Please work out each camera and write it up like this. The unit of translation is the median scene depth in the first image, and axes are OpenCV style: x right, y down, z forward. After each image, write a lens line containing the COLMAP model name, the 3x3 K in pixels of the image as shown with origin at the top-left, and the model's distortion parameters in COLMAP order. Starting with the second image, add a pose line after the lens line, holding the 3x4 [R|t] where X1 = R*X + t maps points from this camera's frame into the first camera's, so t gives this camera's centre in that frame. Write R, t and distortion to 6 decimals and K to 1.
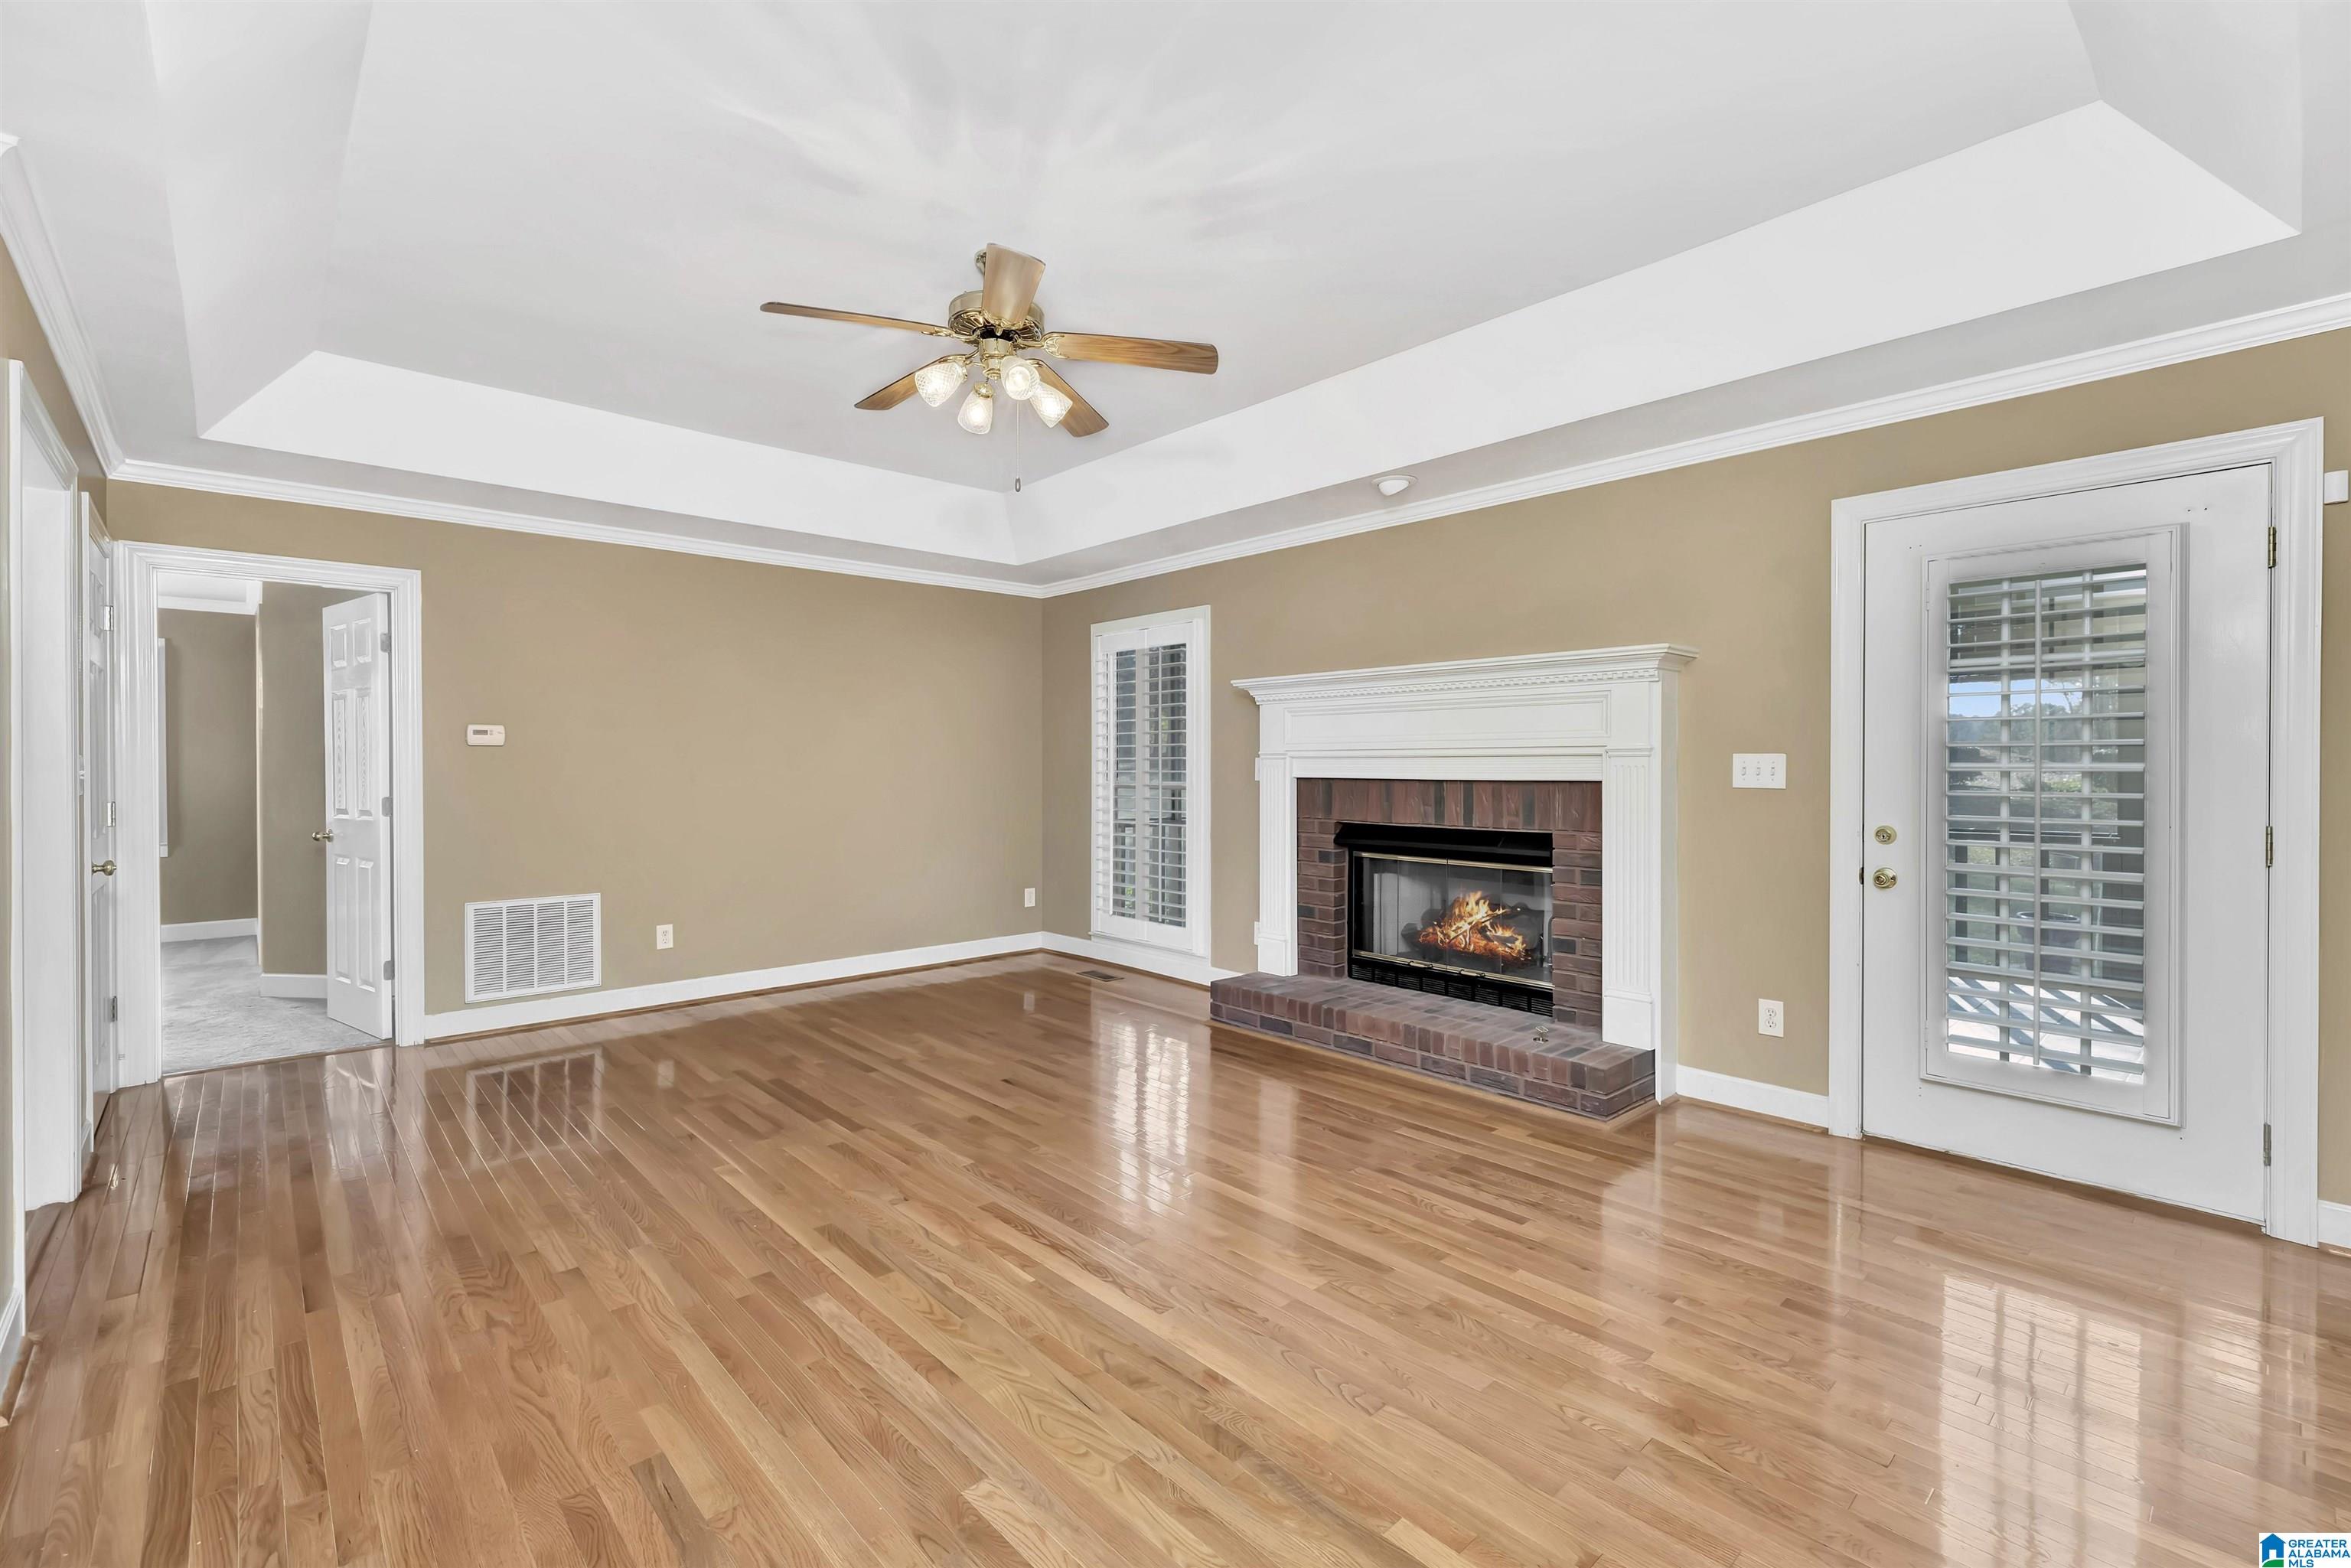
lens RADIAL K [[1028.1, 0, 1177.7], [0, 1028.1, 769.7], [0, 0, 1]] dist [-0.000425, -0.000383]
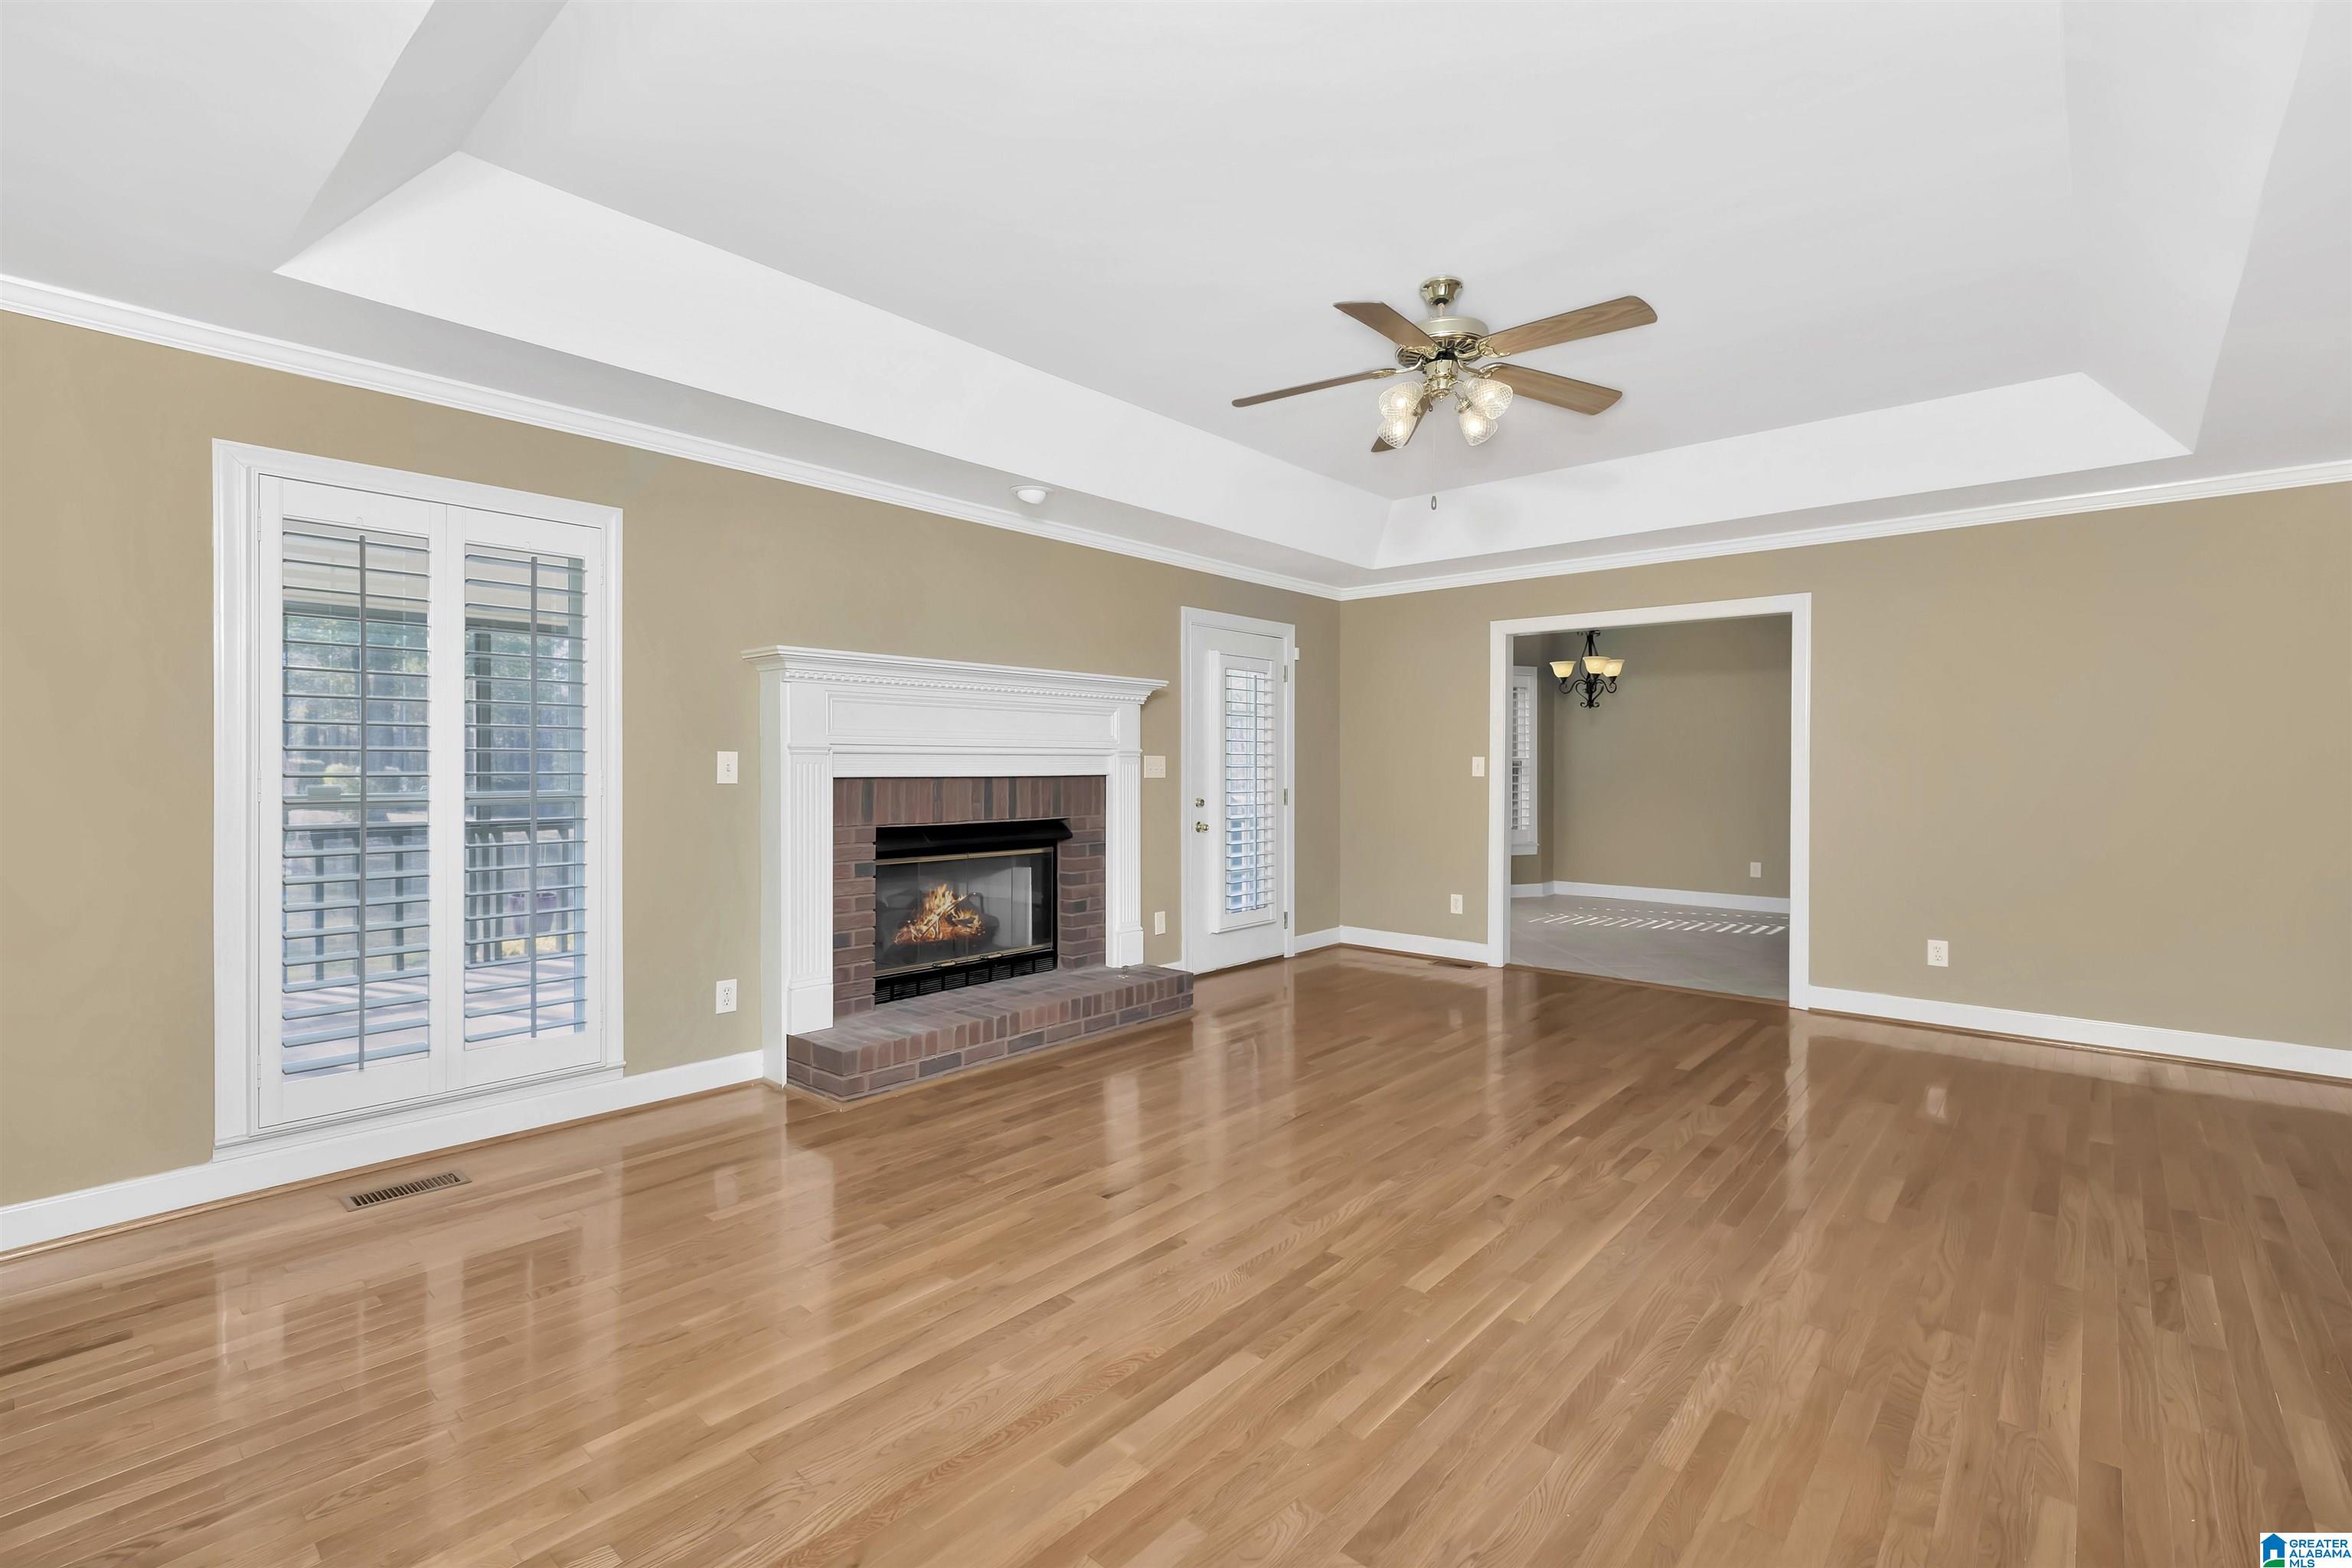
lens RADIAL K [[1028.6, 0, 1178.2], [0, 1028.6, 769.7], [0, 0, 1]] dist [-0.000425, -0.000383]
pose [[-0.108213, -0.019615, 0.993934, -0.791192], [-0.012759, 0.999750, 0.018340, -0.018659], [-0.994046, -0.010697, -0.108436, 0.902620]]
